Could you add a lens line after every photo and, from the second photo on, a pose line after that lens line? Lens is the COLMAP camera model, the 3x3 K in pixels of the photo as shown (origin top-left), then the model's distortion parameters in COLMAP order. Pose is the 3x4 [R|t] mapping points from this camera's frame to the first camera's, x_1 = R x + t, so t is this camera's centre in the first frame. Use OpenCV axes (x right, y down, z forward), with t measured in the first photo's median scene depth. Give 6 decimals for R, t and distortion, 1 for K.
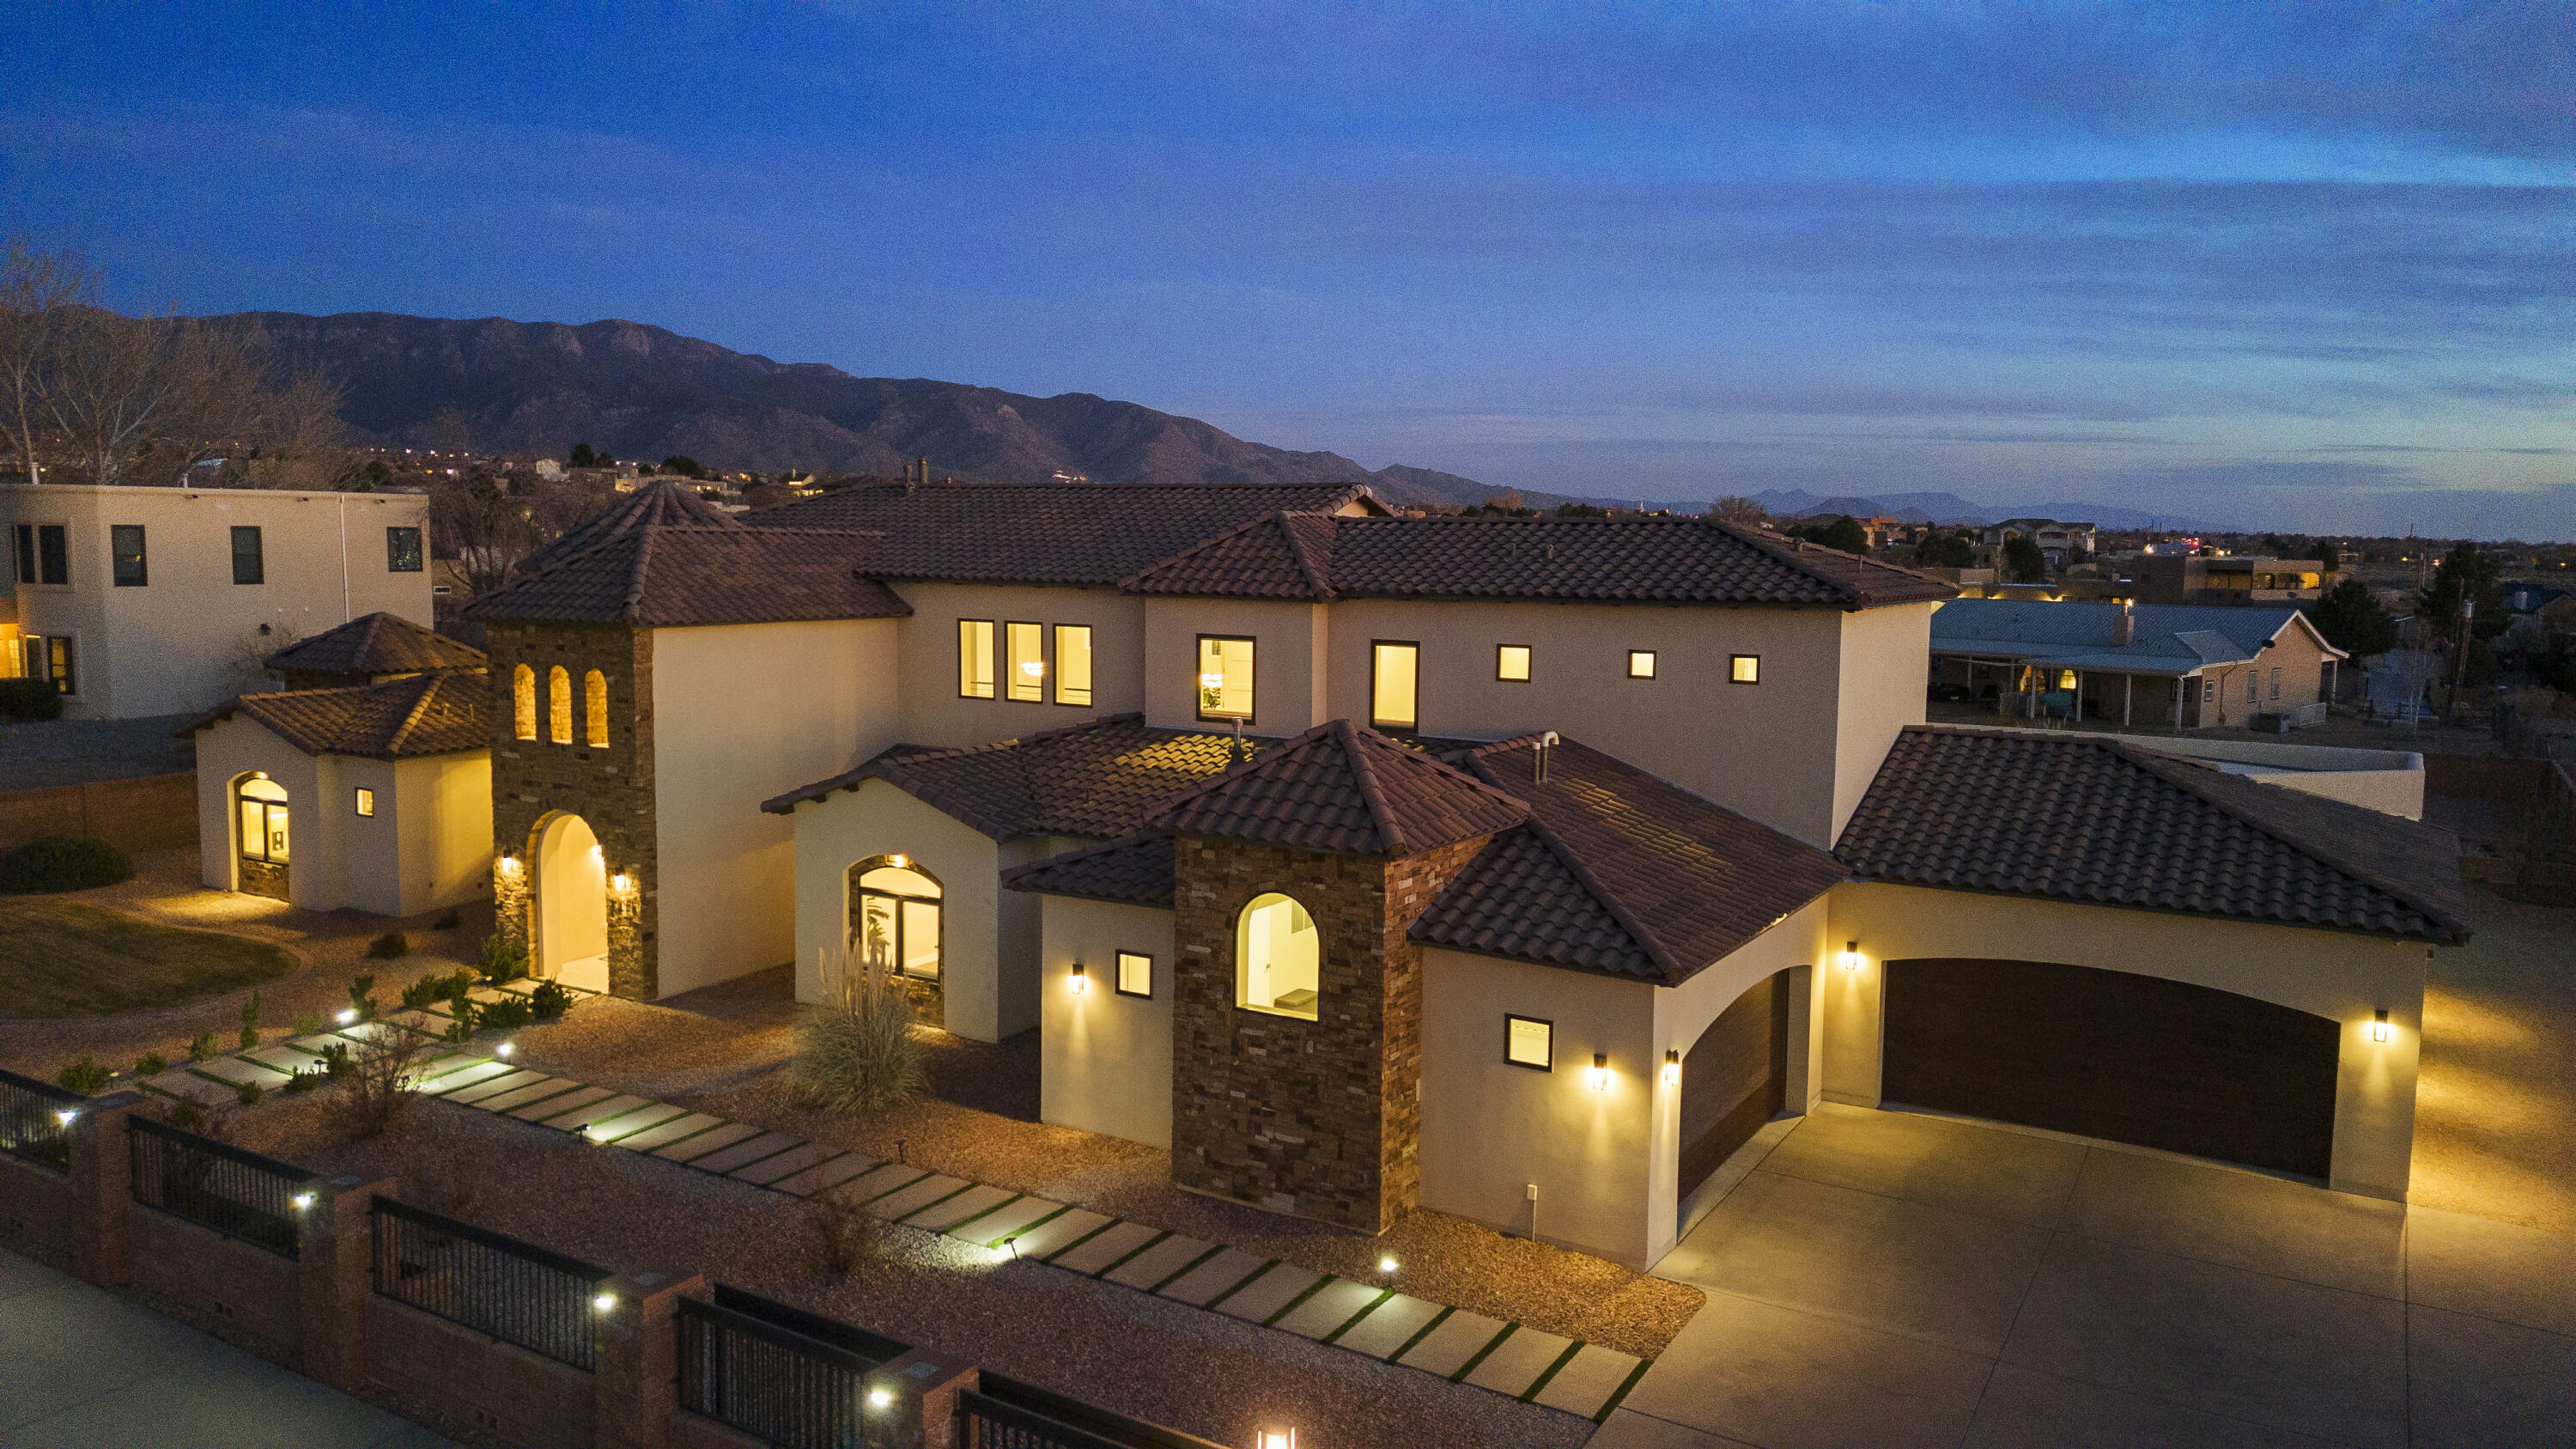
lens RADIAL K [[1787.1, 0, 1288.0], [0, 1787.1, 724.5], [0, 0, 1]] dist [0.093916, -0.097358]
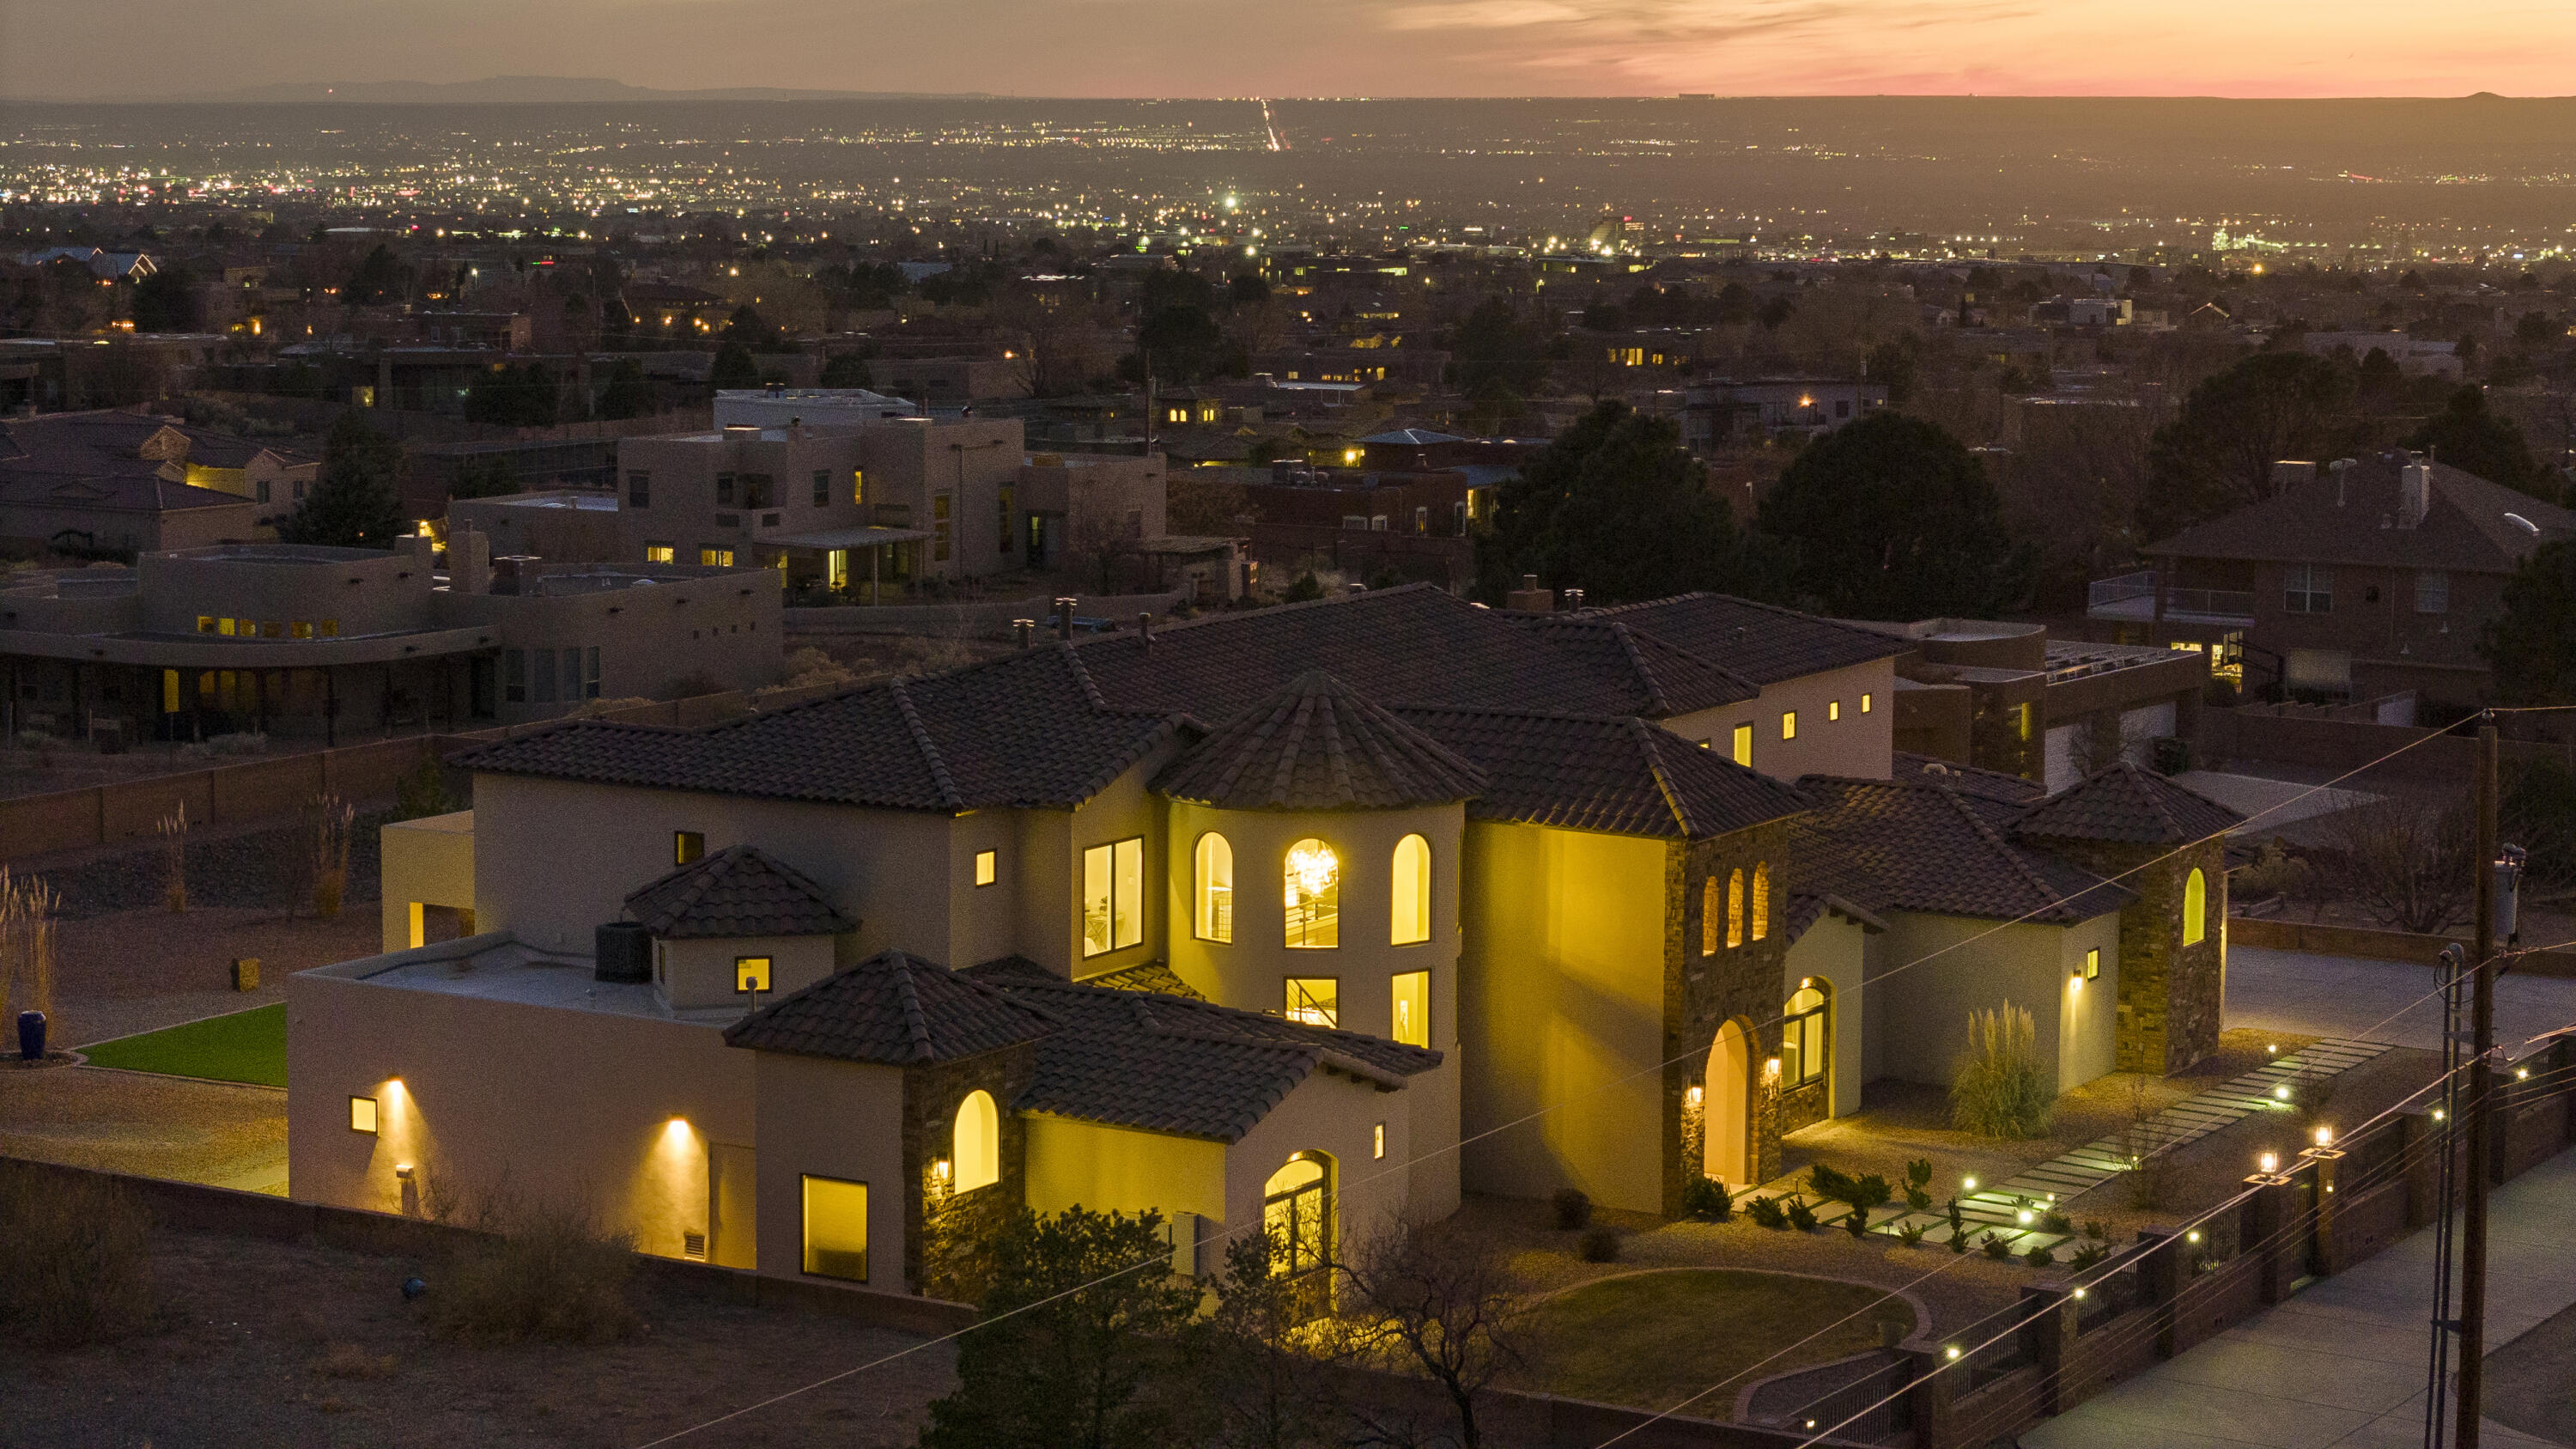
lens RADIAL K [[5128.9, 0, 1288.0], [0, 5128.9, 724.5], [0, 0, 1]] dist [-0.000648, 0.120439]
pose [[-0.000918, -0.134142, 0.990962, -3.332387], [0.101858, 0.985796, 0.133537, -0.535087], [-0.994799, 0.101060, 0.012759, 1.269420]]
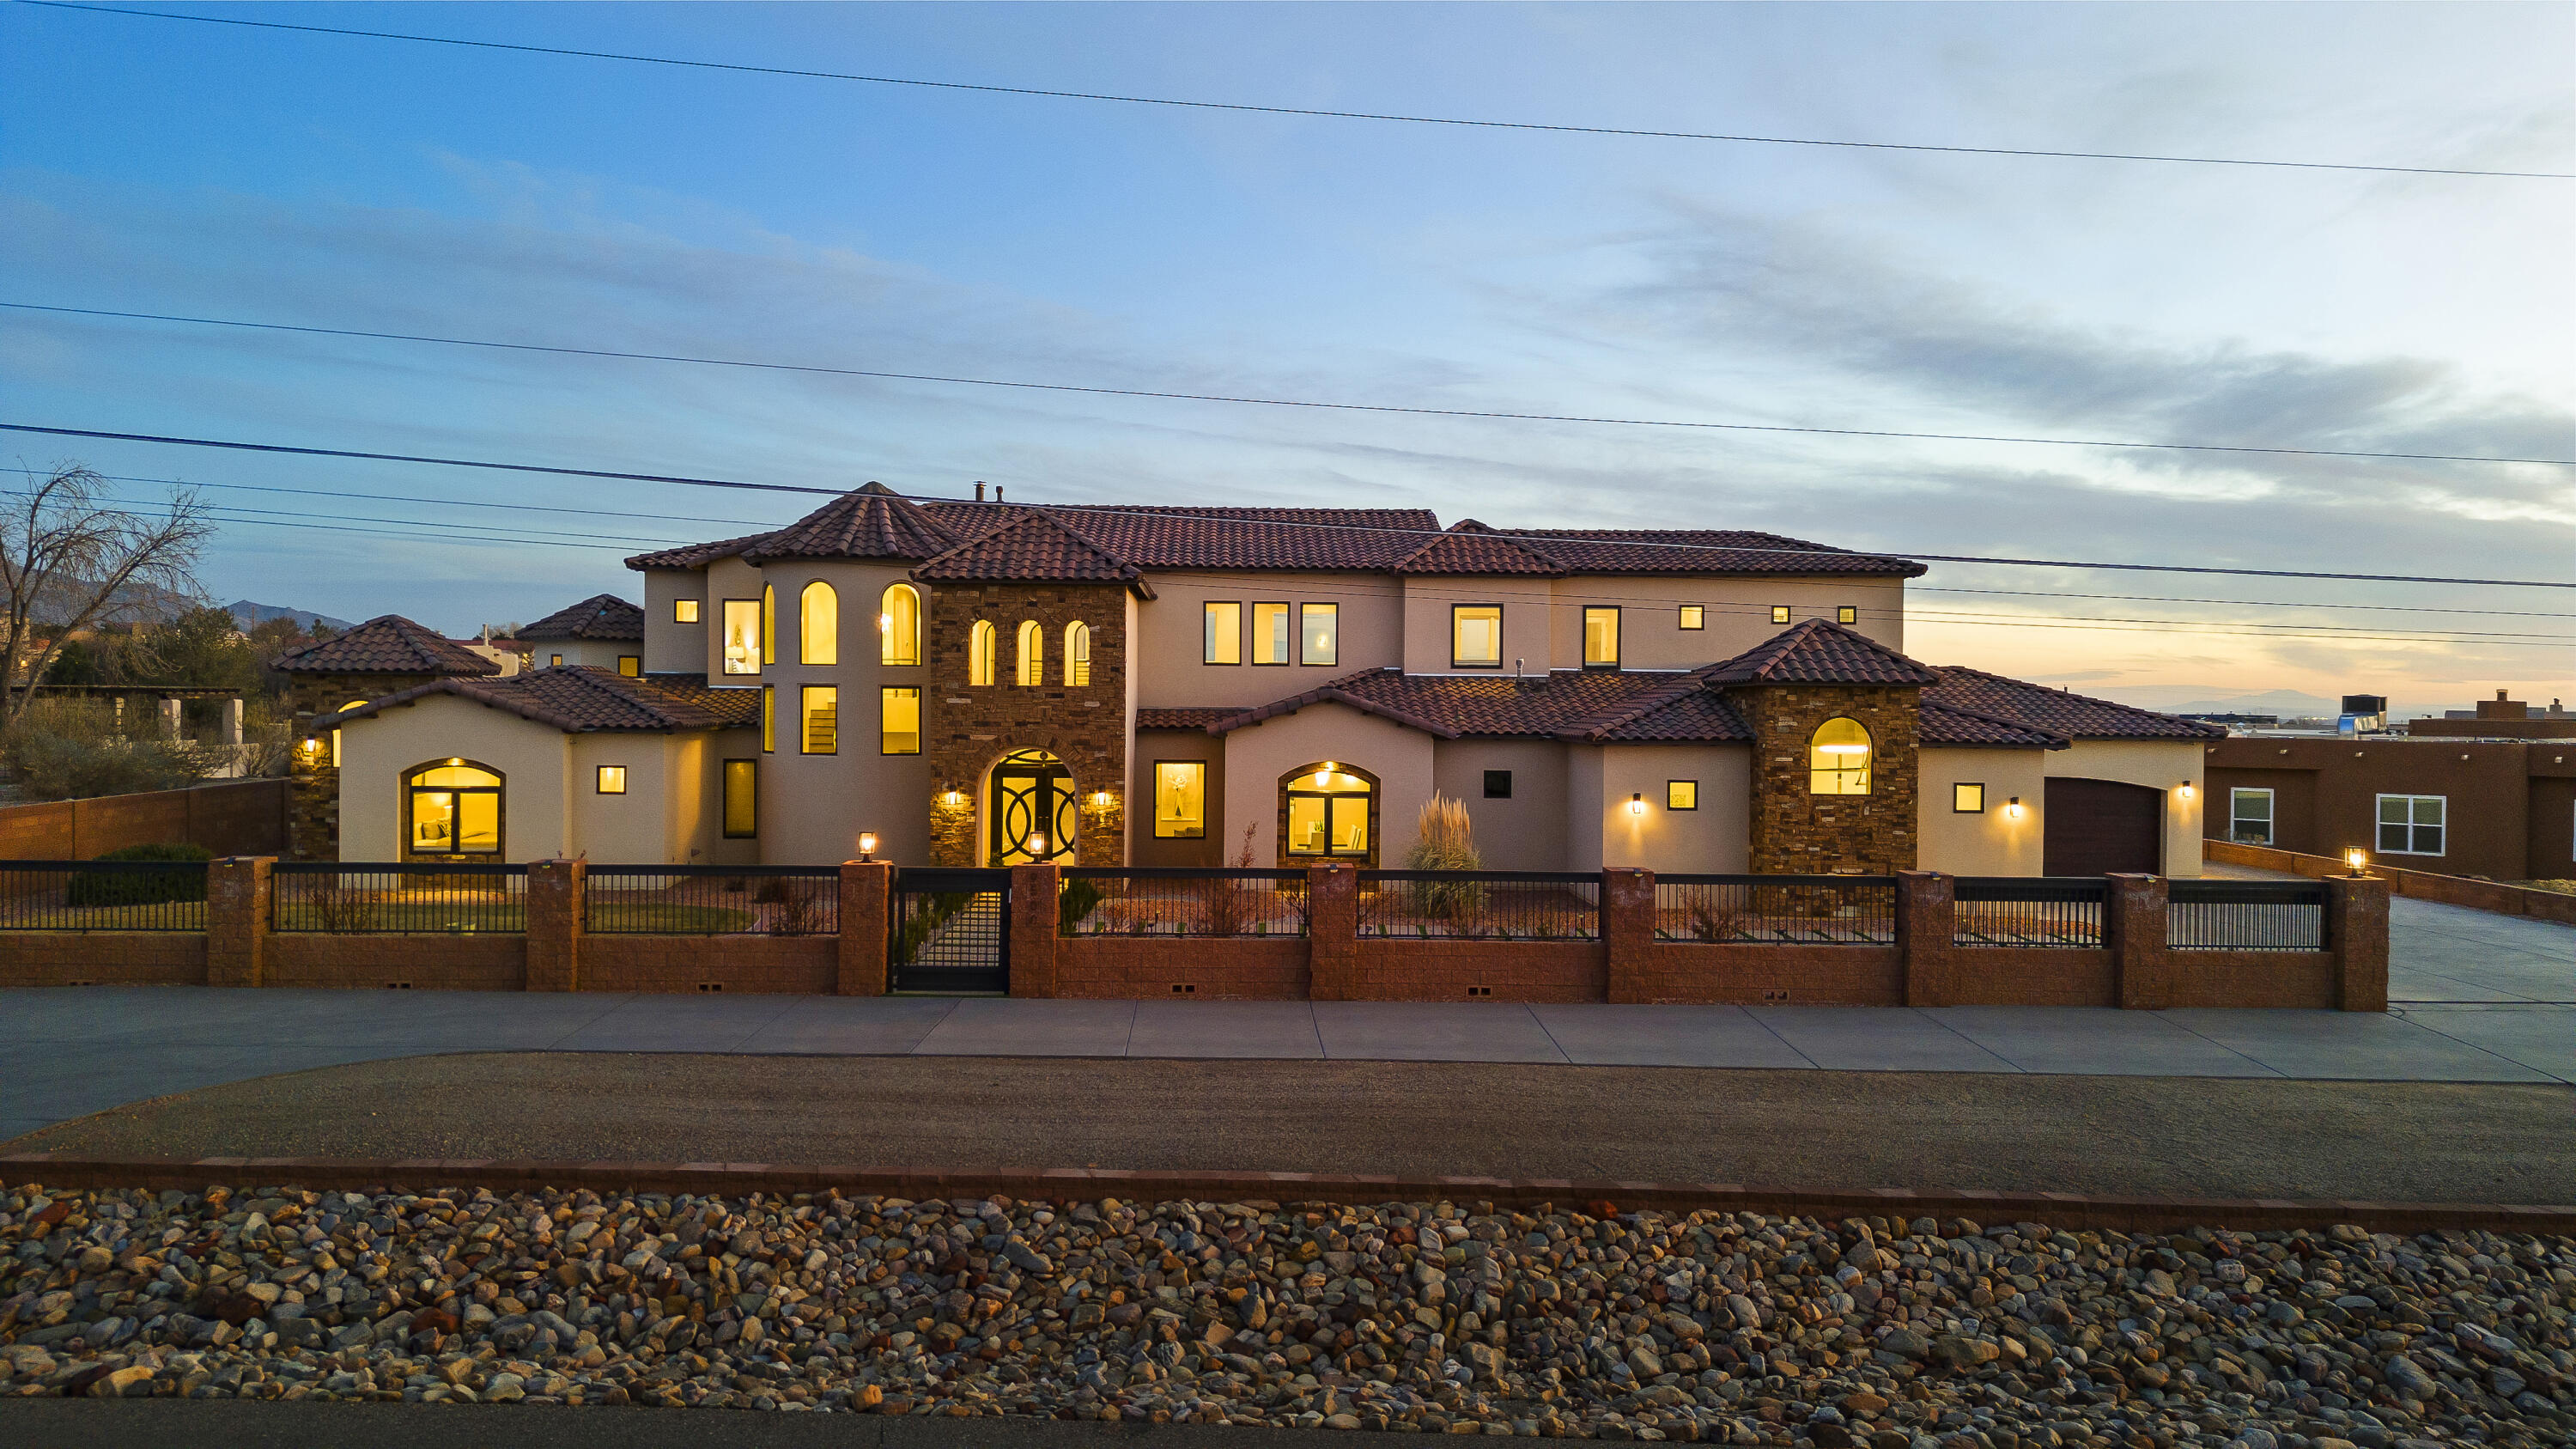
lens RADIAL K [[1793.4, 0, 1288.0], [0, 1793.4, 724.5], [0, 0, 1]] dist [0.059385, -0.040789]
pose [[0.836159, -0.014393, 0.548298, -0.954501], [0.060156, 0.996032, -0.065592, 0.128911], [-0.545178, 0.087829, 0.833707, -0.058193]]
